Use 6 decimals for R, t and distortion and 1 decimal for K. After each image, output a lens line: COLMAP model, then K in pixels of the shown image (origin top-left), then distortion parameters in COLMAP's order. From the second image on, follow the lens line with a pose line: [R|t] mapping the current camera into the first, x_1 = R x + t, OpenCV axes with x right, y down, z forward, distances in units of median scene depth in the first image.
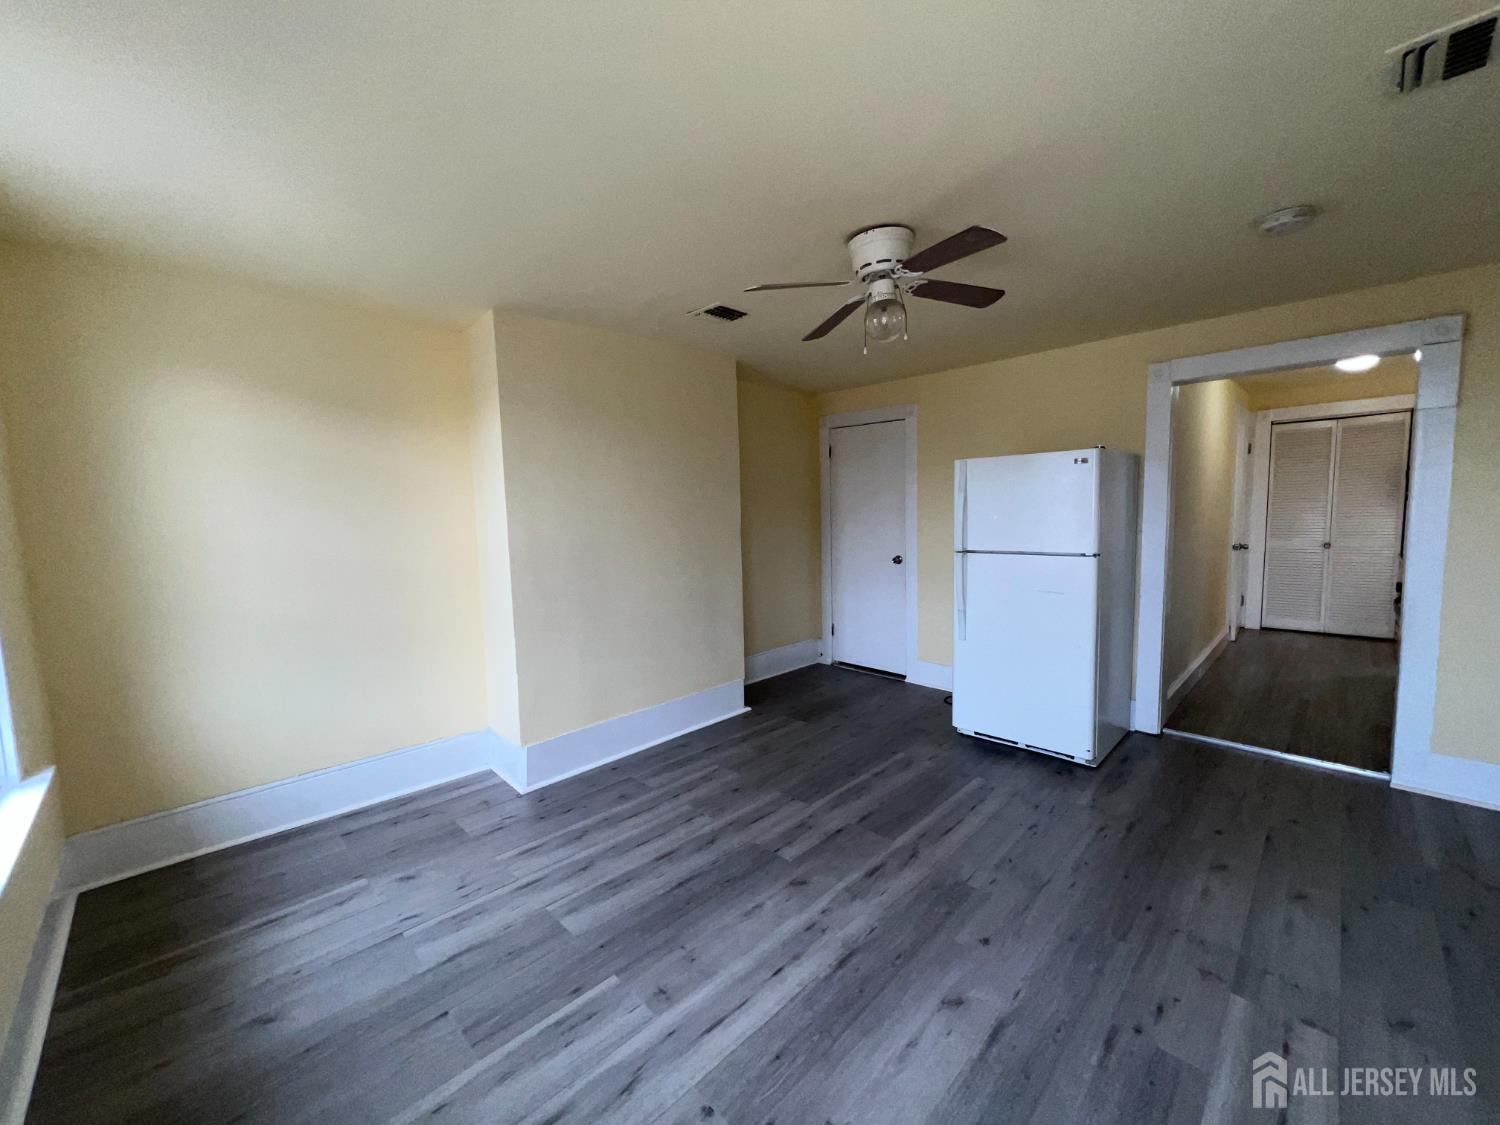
lens RADIAL K [[597.0, 0, 752.6], [0, 597.0, 556.7], [0, 0, 1]] dist [-0.004220, 0.001882]
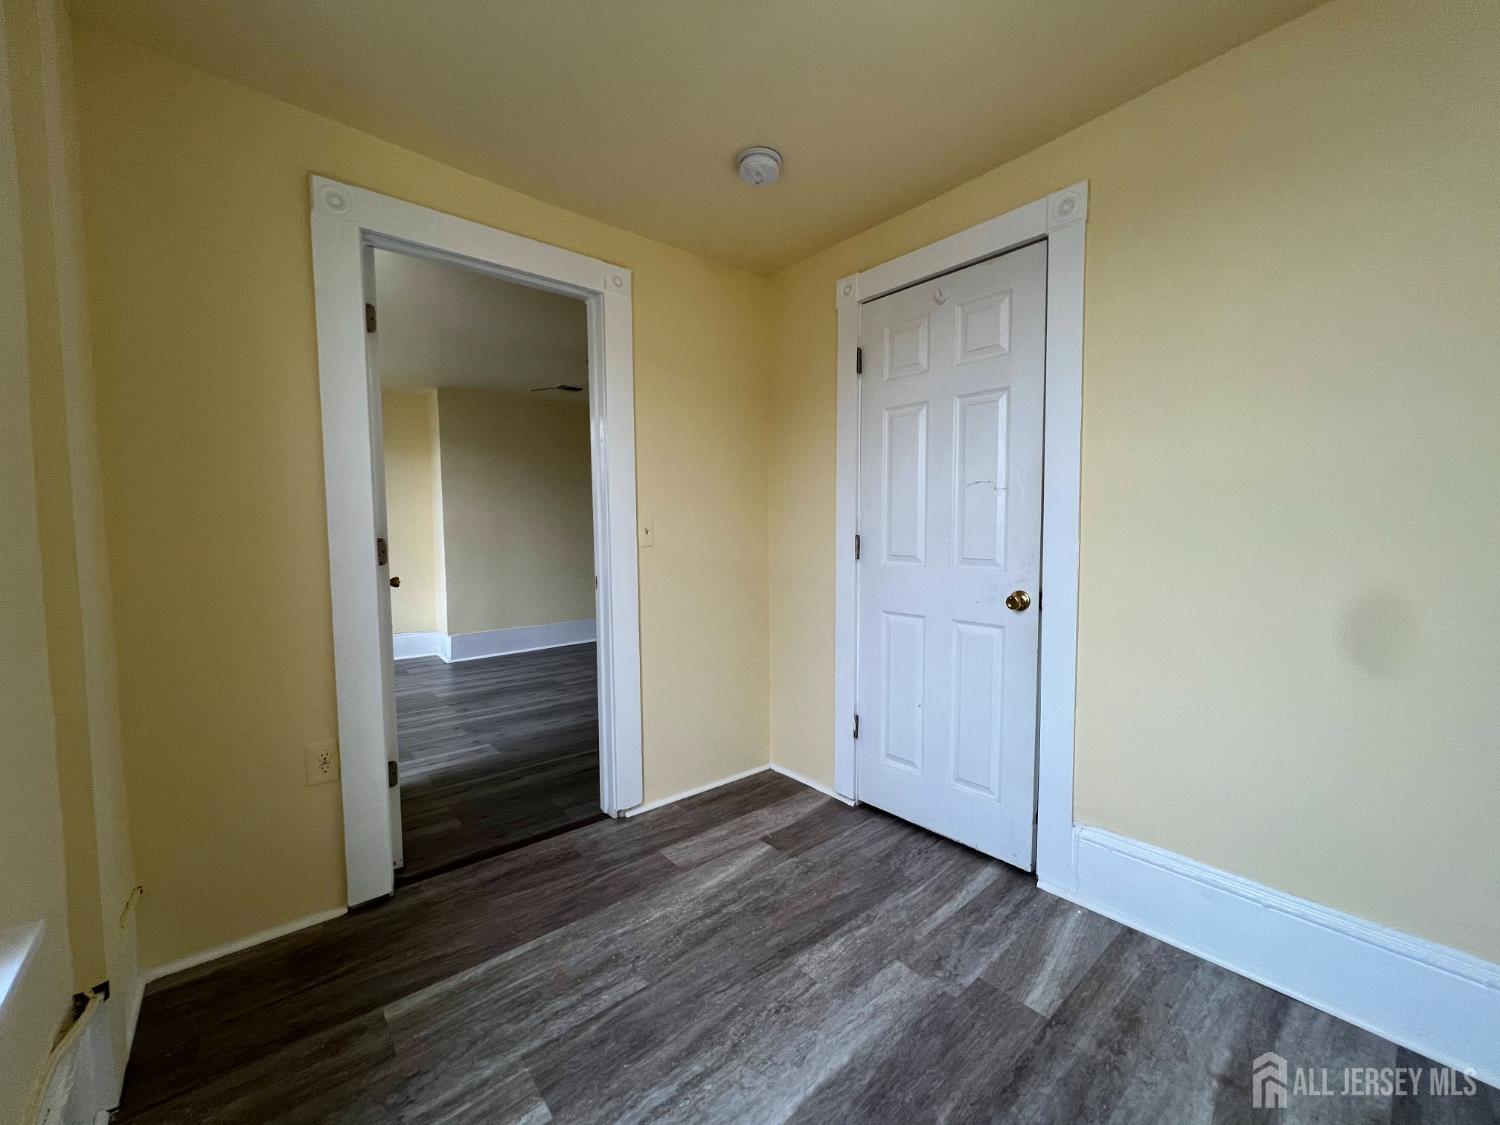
lens RADIAL K [[597.0, 0, 758.7], [0, 597.0, 566.1], [0, 0, 1]] dist [-0.004220, 0.001882]
pose [[0.996863, 0.016155, -0.077482, 0.686697], [-0.017252, 0.999760, -0.013516, 0.126547], [0.077245, 0.014810, 0.996902, -0.712592]]
